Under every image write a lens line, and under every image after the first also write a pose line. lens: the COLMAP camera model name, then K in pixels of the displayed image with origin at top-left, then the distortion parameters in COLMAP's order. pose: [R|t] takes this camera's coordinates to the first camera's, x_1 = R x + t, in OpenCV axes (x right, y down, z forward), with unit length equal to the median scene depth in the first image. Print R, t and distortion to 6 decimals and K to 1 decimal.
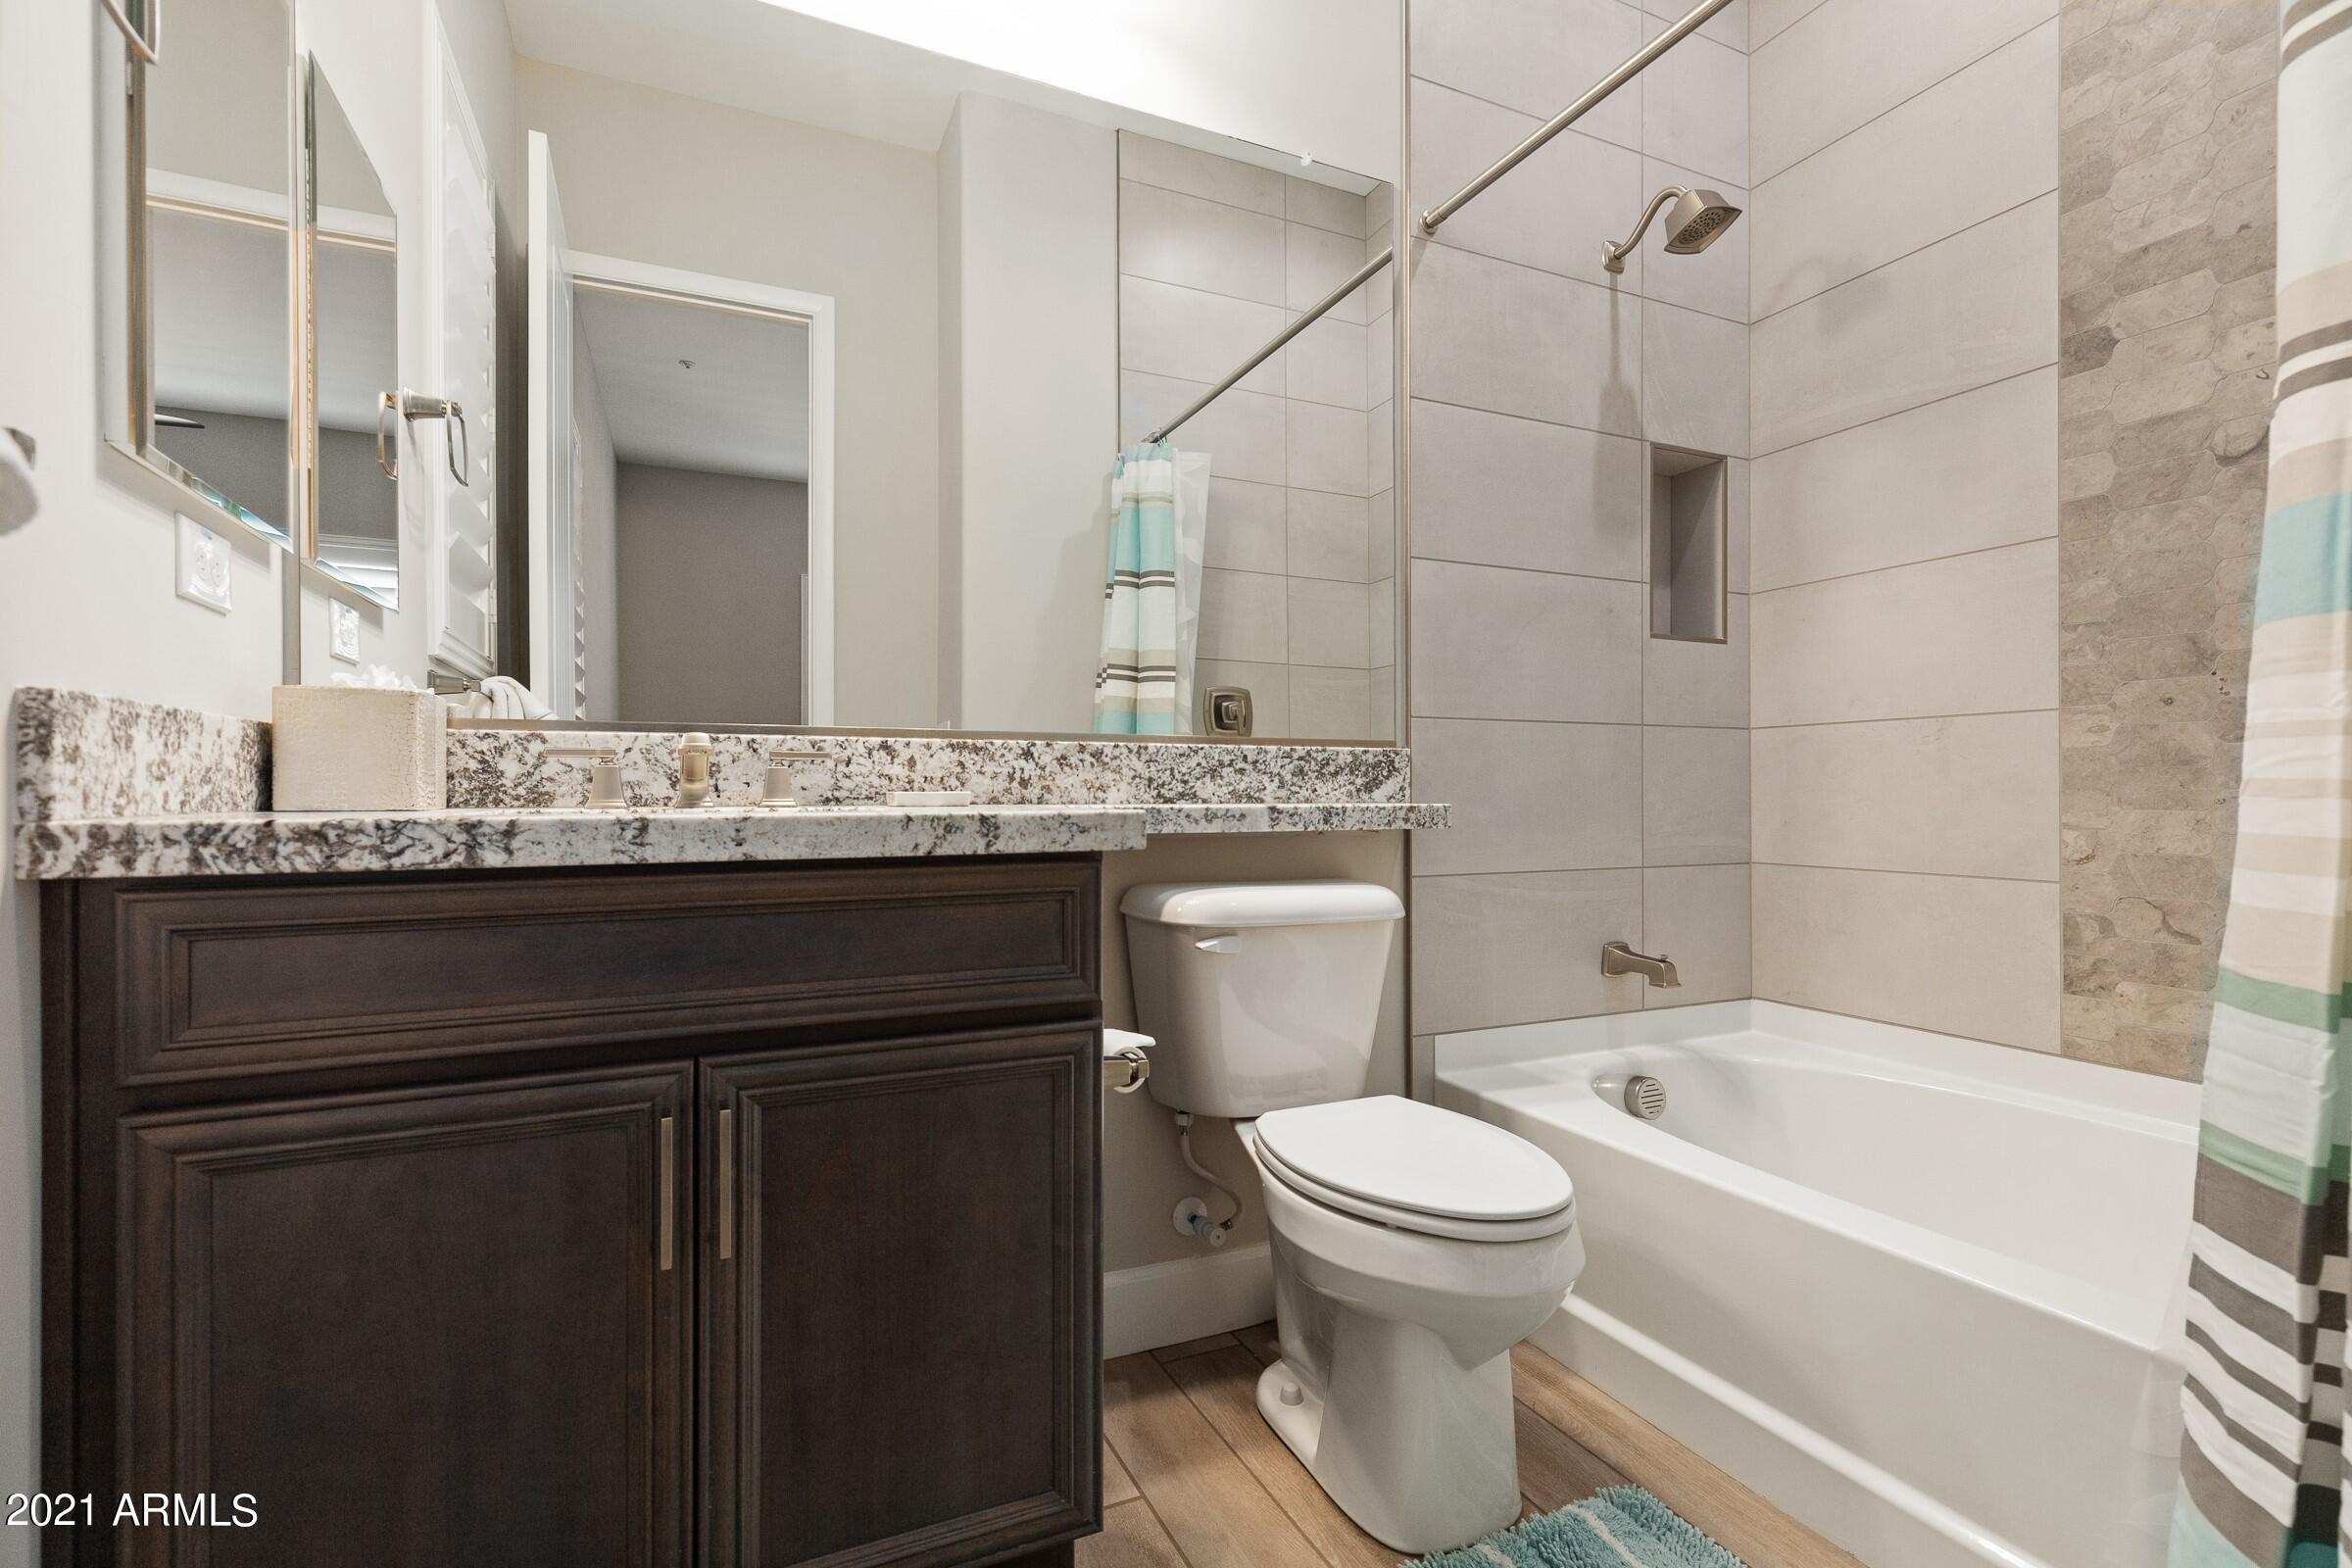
lens RADIAL K [[1069.3, 0, 1171.4], [0, 1069.3, 787.0], [0, 0, 1]] dist [0.002396, 0.001848]
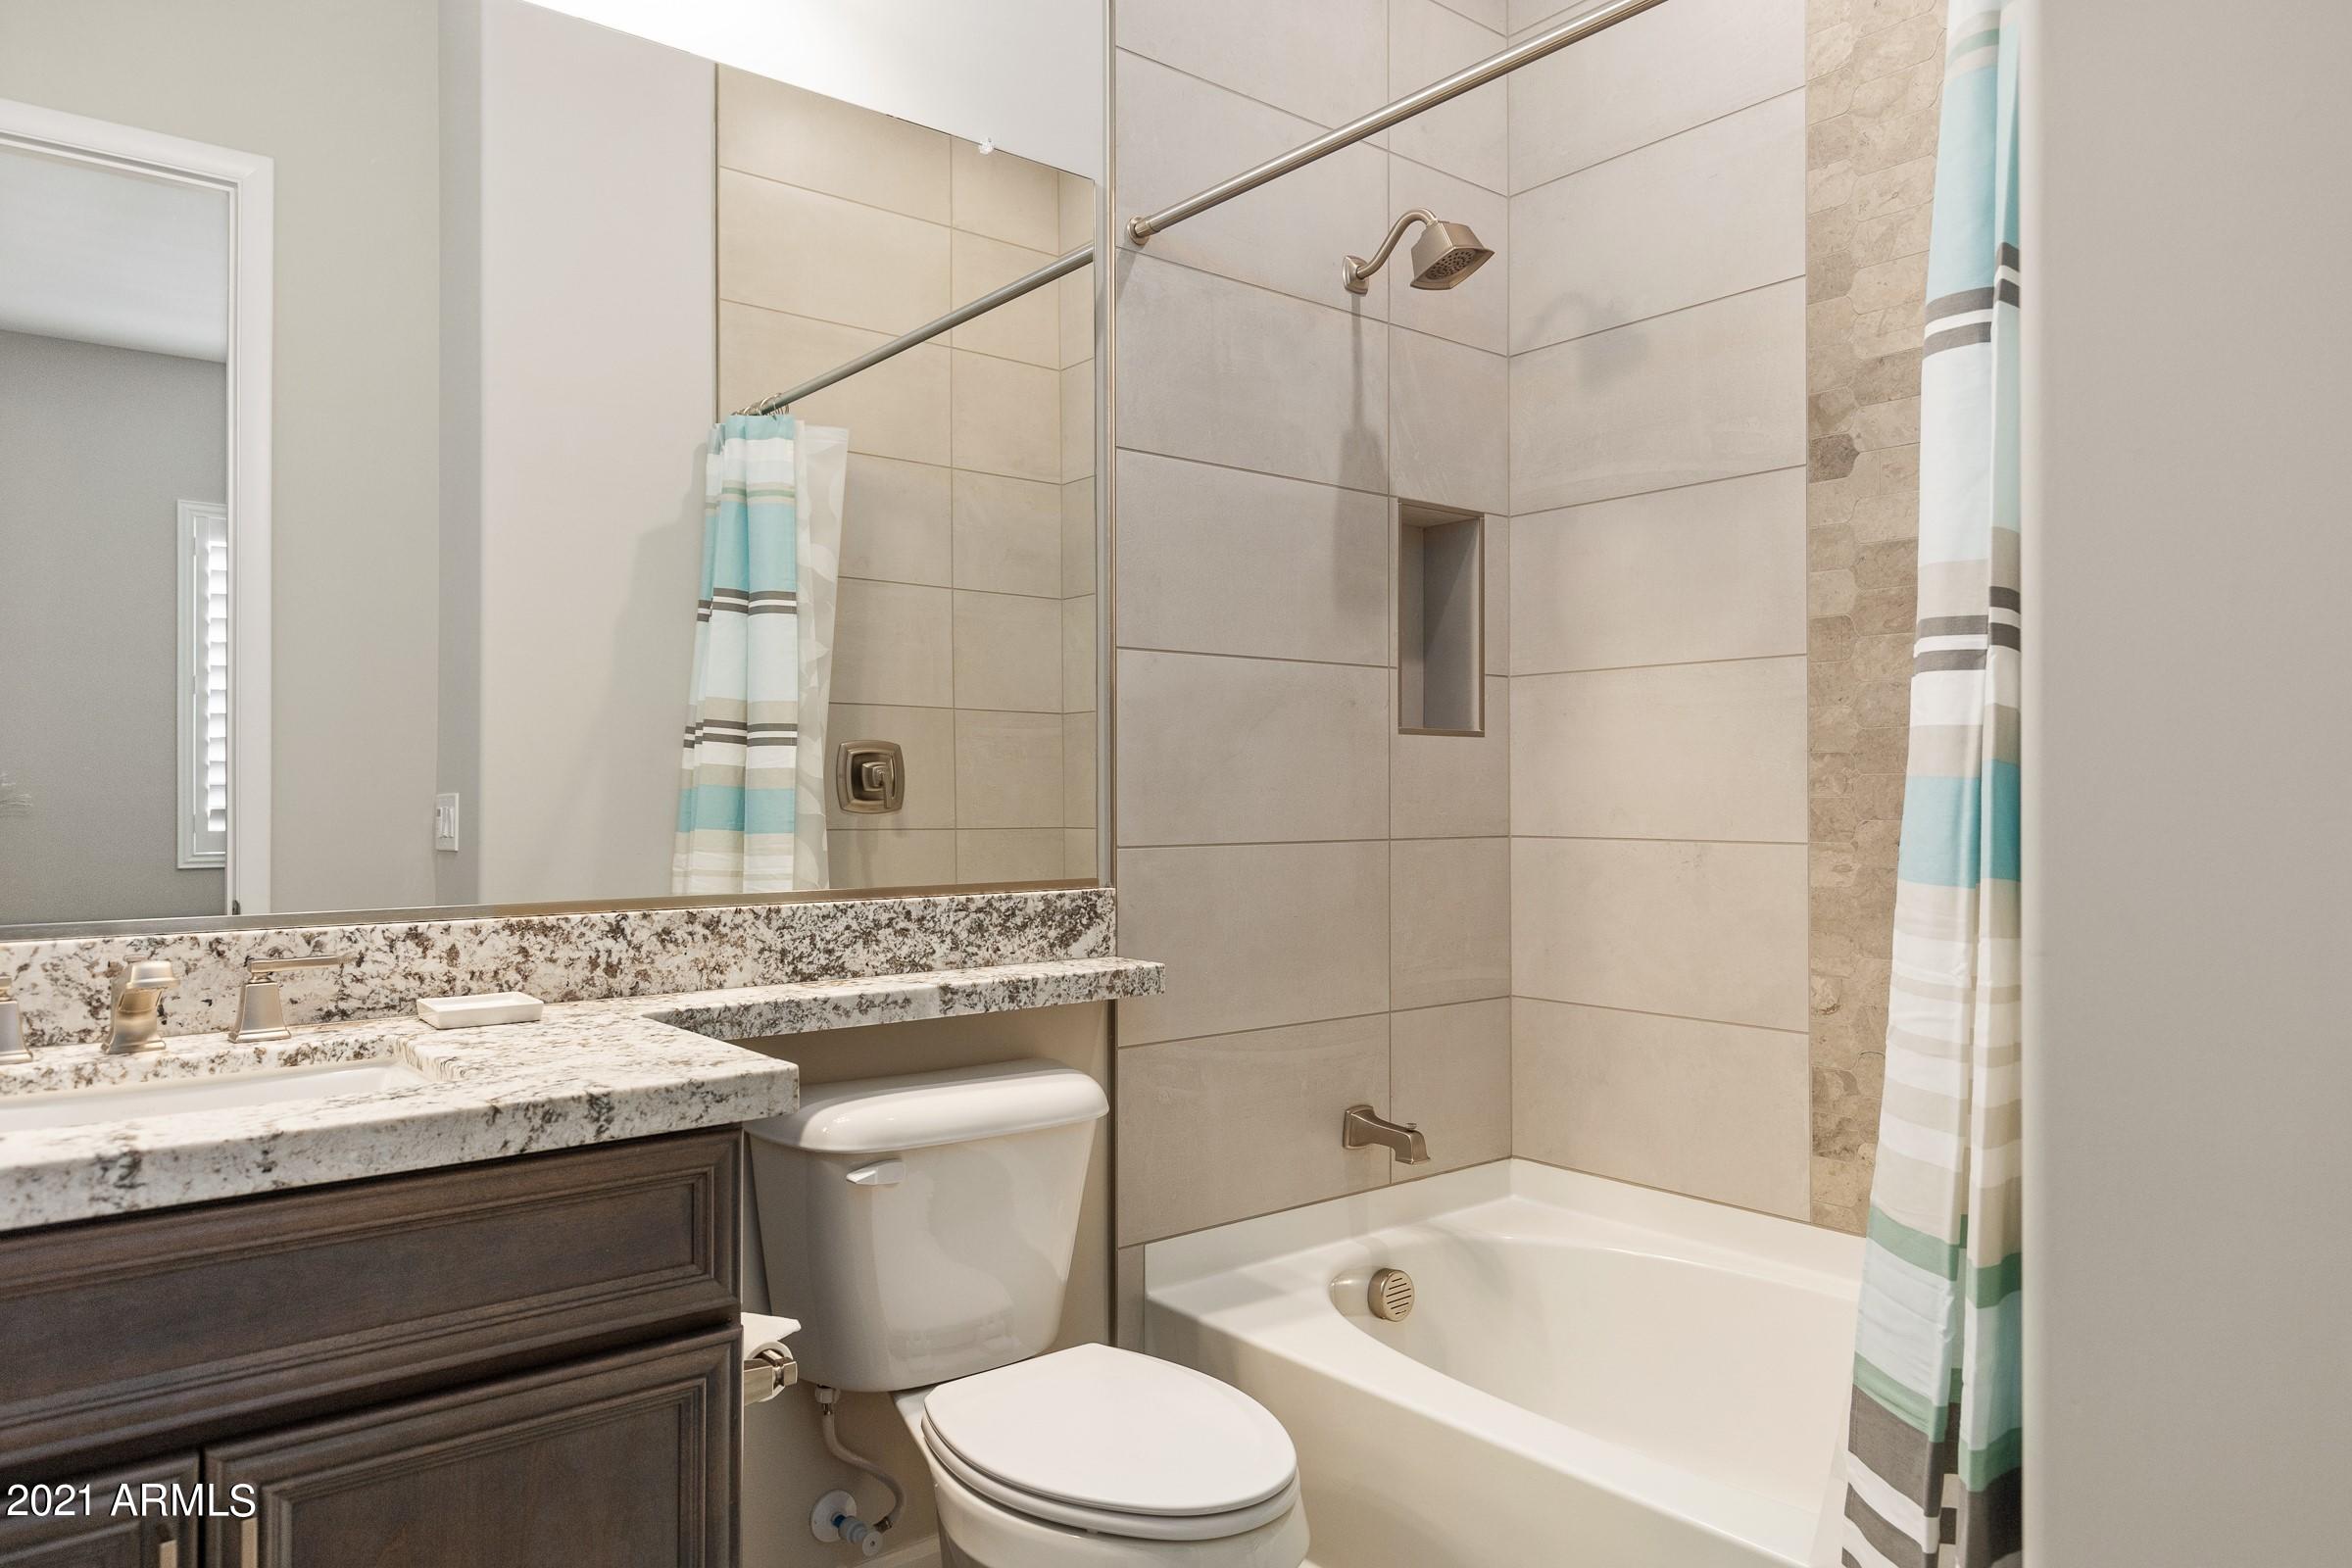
lens RADIAL K [[1535.1, 0, 1177.6], [0, 1535.1, 788.3], [0, 0, 1]] dist [0.015428, -0.014555]
pose [[0.966579, 0.001477, 0.256363, -0.028219], [-0.000582, 0.999993, -0.003567, -0.115991], [-0.256367, 0.003299, 0.966574, -0.131662]]
